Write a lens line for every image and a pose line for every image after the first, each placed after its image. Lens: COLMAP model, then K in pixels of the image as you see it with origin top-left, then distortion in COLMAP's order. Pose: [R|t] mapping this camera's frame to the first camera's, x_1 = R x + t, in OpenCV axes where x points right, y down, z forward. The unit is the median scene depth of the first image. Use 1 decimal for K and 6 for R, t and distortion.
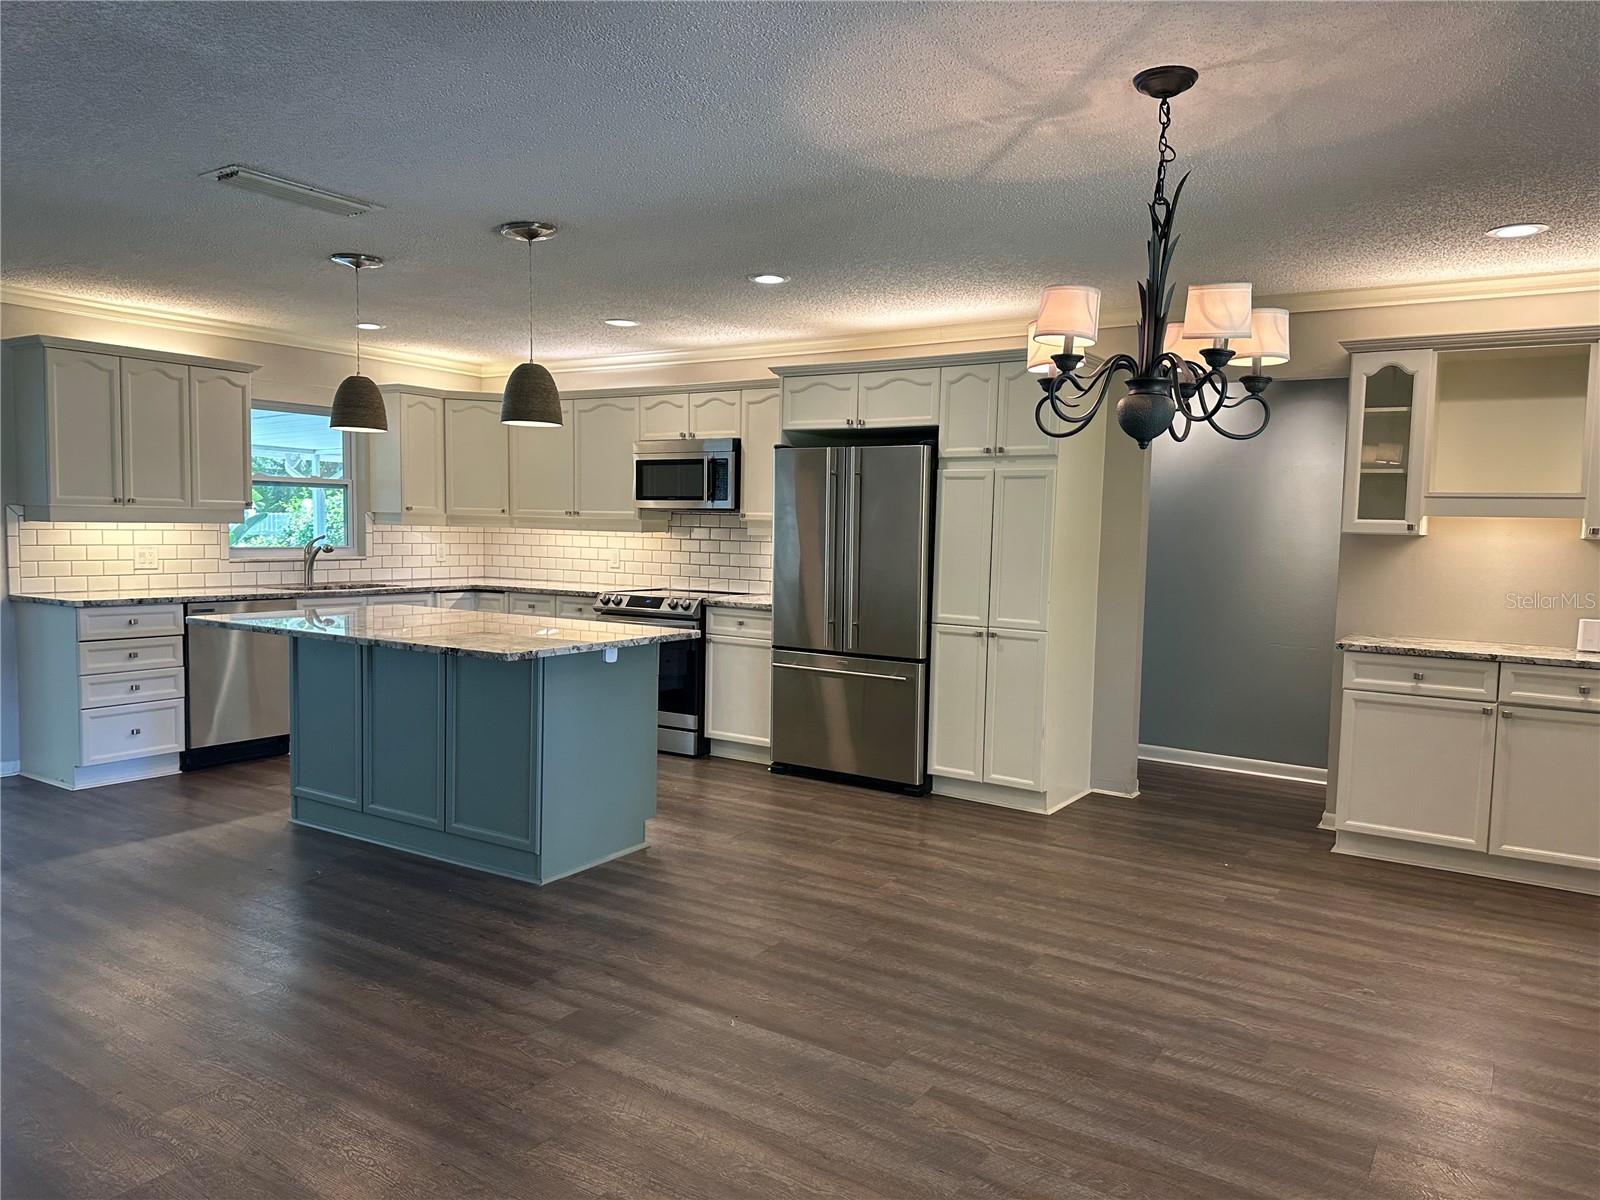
lens RADIAL K [[1124.6, 0, 803.9], [0, 1124.6, 612.6], [0, 0, 1]] dist [0.066310, -0.086065]
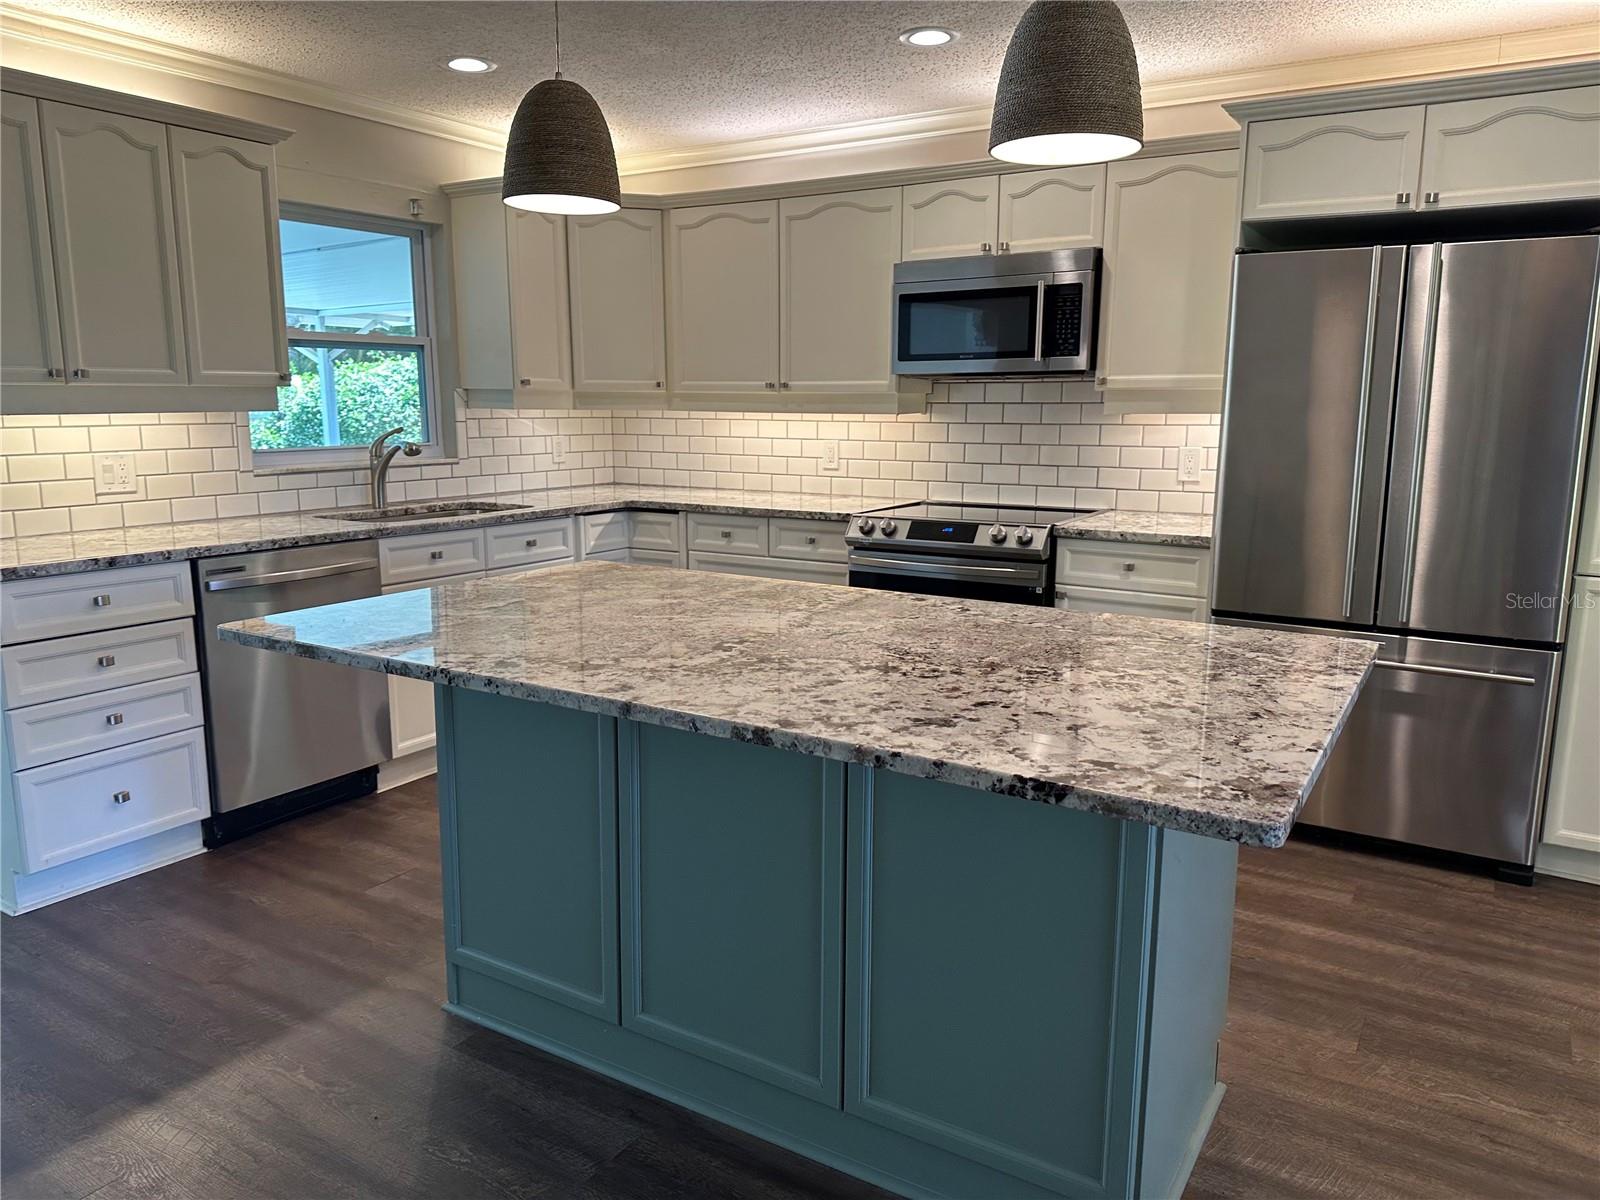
lens RADIAL K [[1124.6, 0, 798.0], [0, 1124.6, 603.6], [0, 0, 1]] dist [0.066310, -0.086065]
pose [[0.999760, -0.019042, 0.010877, -0.265519], [0.017828, 0.994578, 0.102456, -0.039691], [-0.012769, -0.102238, 0.994678, 0.460256]]
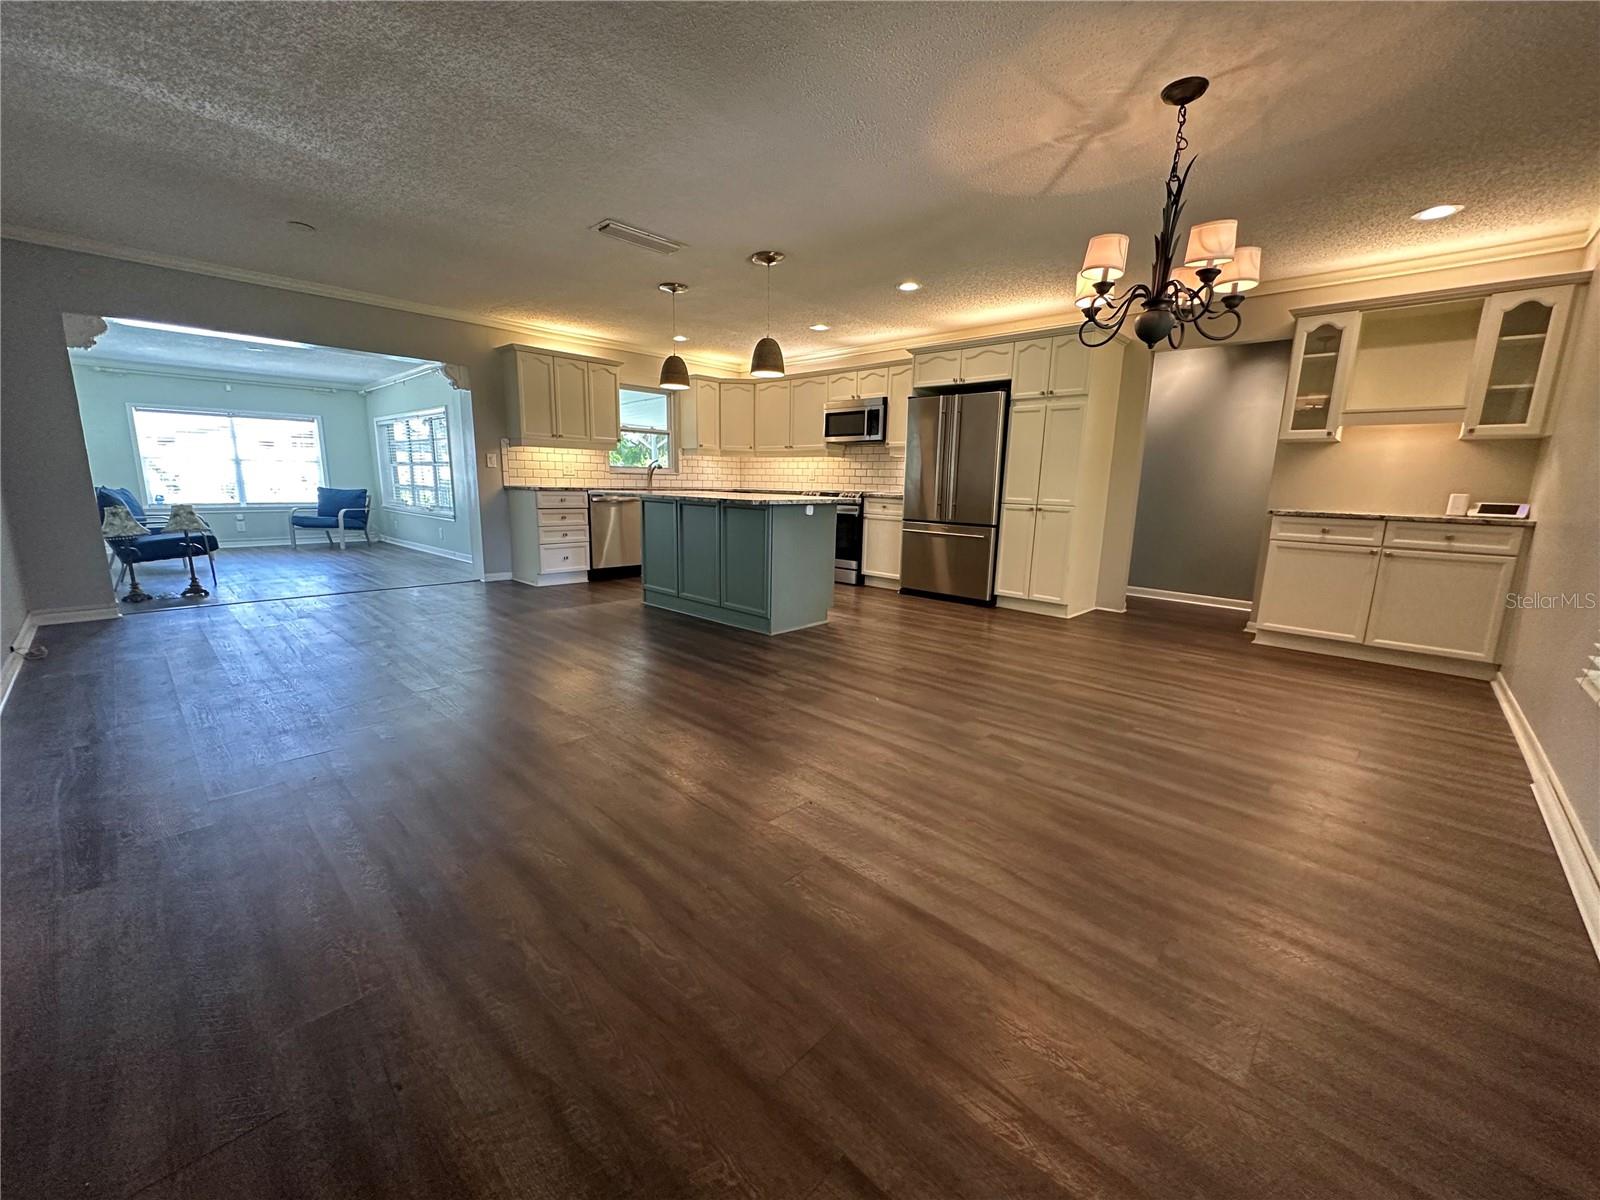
lens RADIAL K [[641.6, 0, 802.0], [0, 641.6, 607.1], [0, 0, 1]] dist [-0.000920, 0.000231]
pose [[0.983636, 0.034513, -0.176830, -0.002155], [-0.014566, 0.993501, 0.112885, 0.059438], [0.179577, -0.108462, 0.977746, 0.006429]]
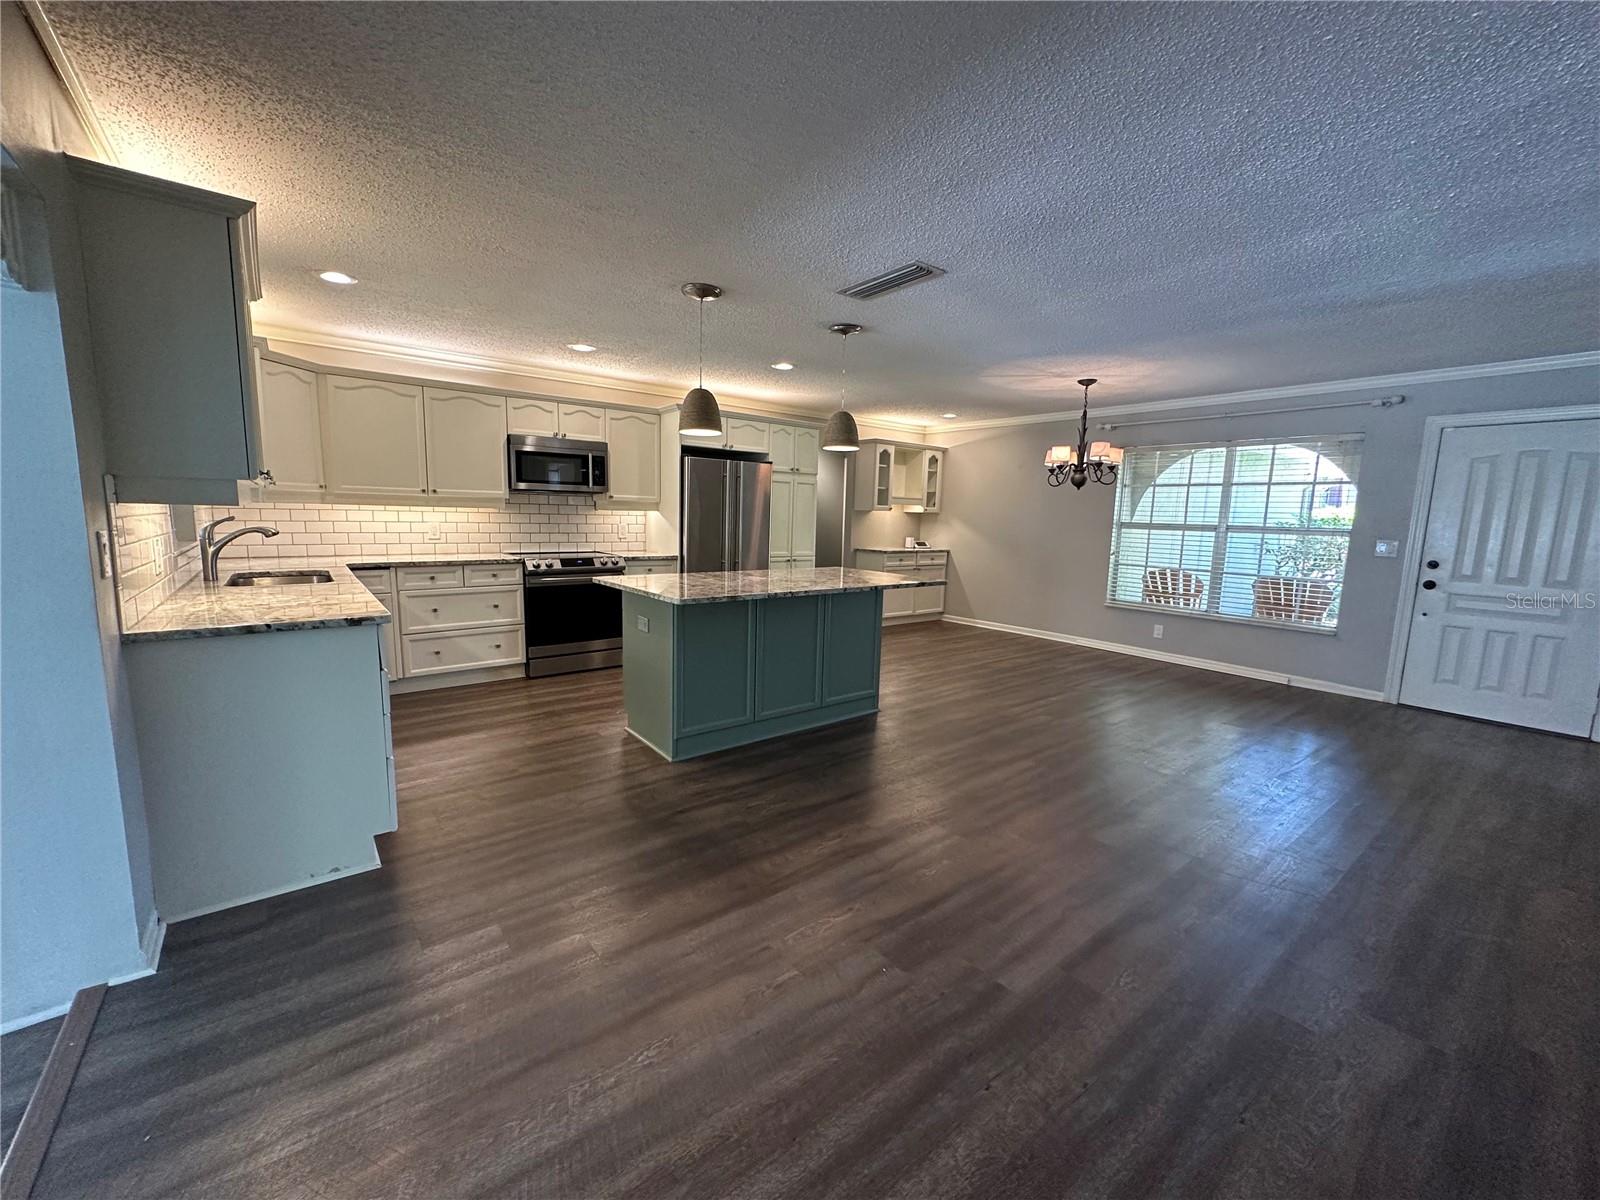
lens RADIAL K [[641.6, 0, 807.6], [0, 641.6, 606.3], [0, 0, 1]] dist [-0.000920, 0.000231]
pose [[0.316115, -0.149334, 0.936894, -0.909754], [0.055385, 0.988755, 0.138914, -0.056608], [-0.947103, 0.007977, 0.320831, 0.583099]]
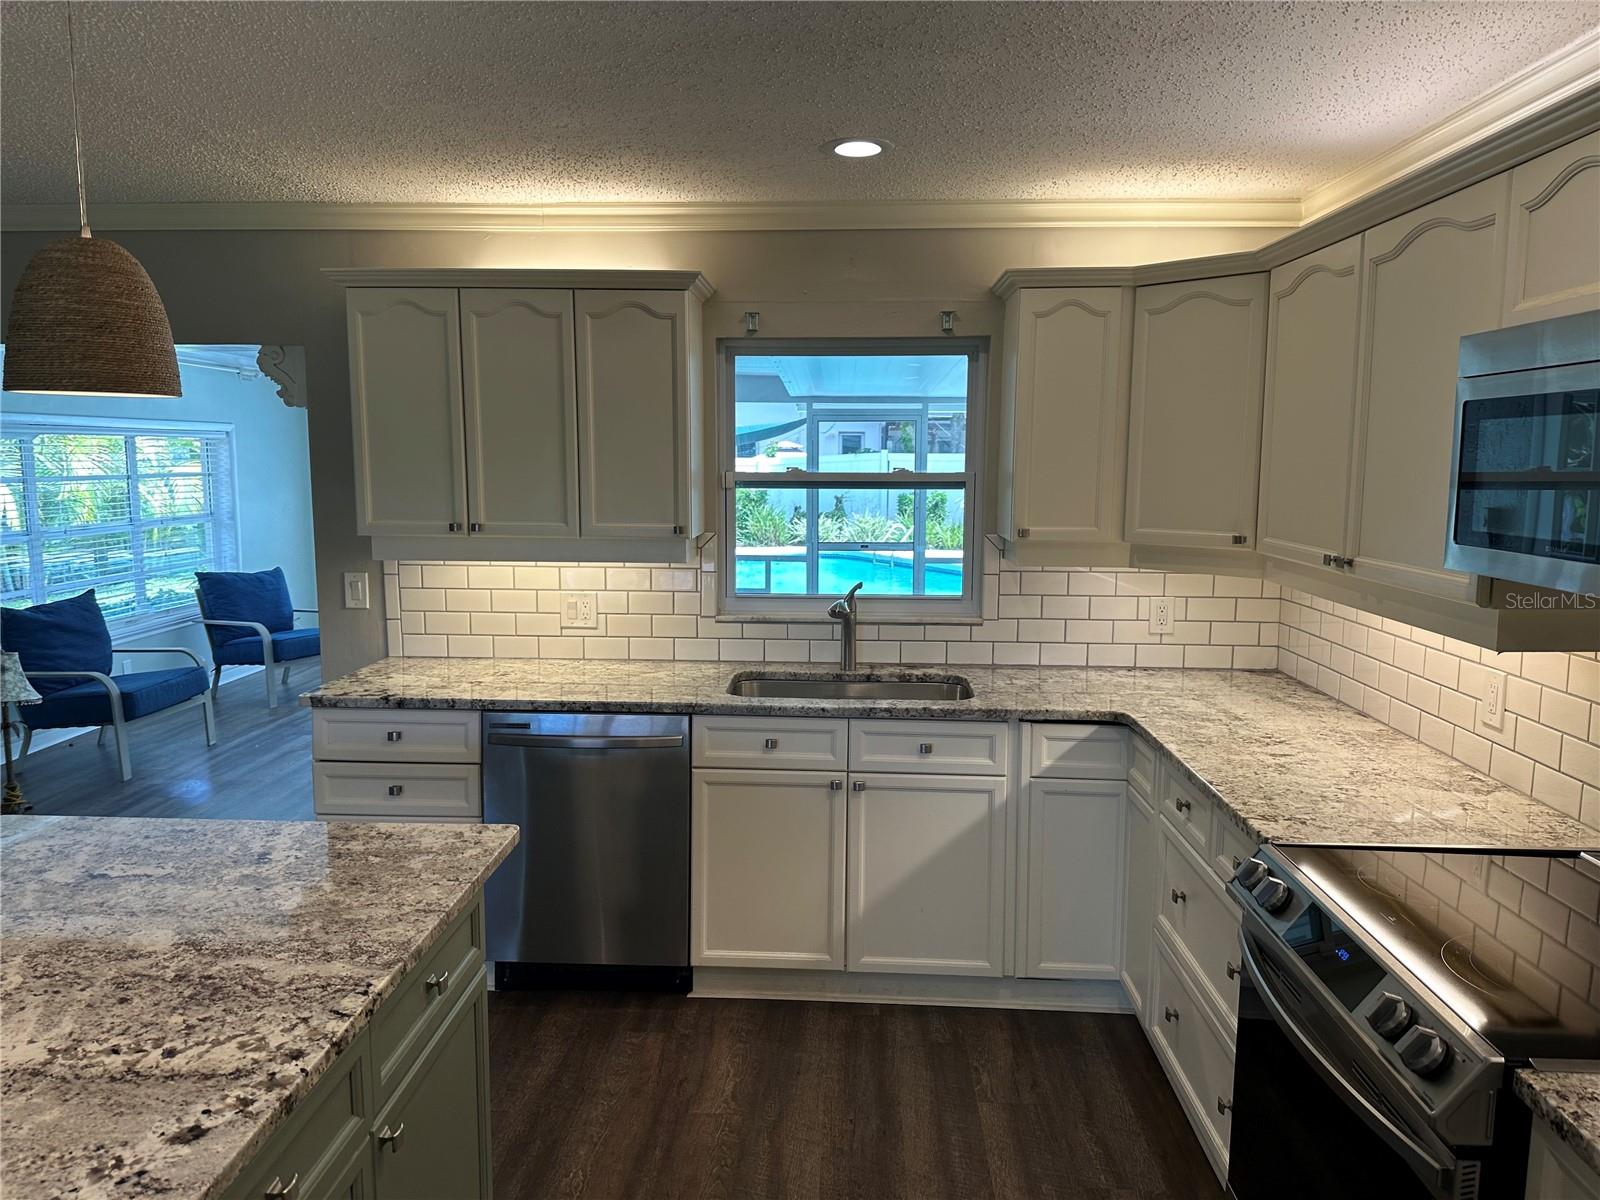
lens RADIAL K [[1124.6, 0, 801.7], [0, 1124.6, 592.6], [0, 0, 1]] dist [0.066310, -0.086065]
pose [[0.497917, 0.086953, -0.862854, 0.022383], [-0.064056, 0.995930, 0.063399, -0.117513], [0.864856, 0.023703, 0.501461, 0.884807]]
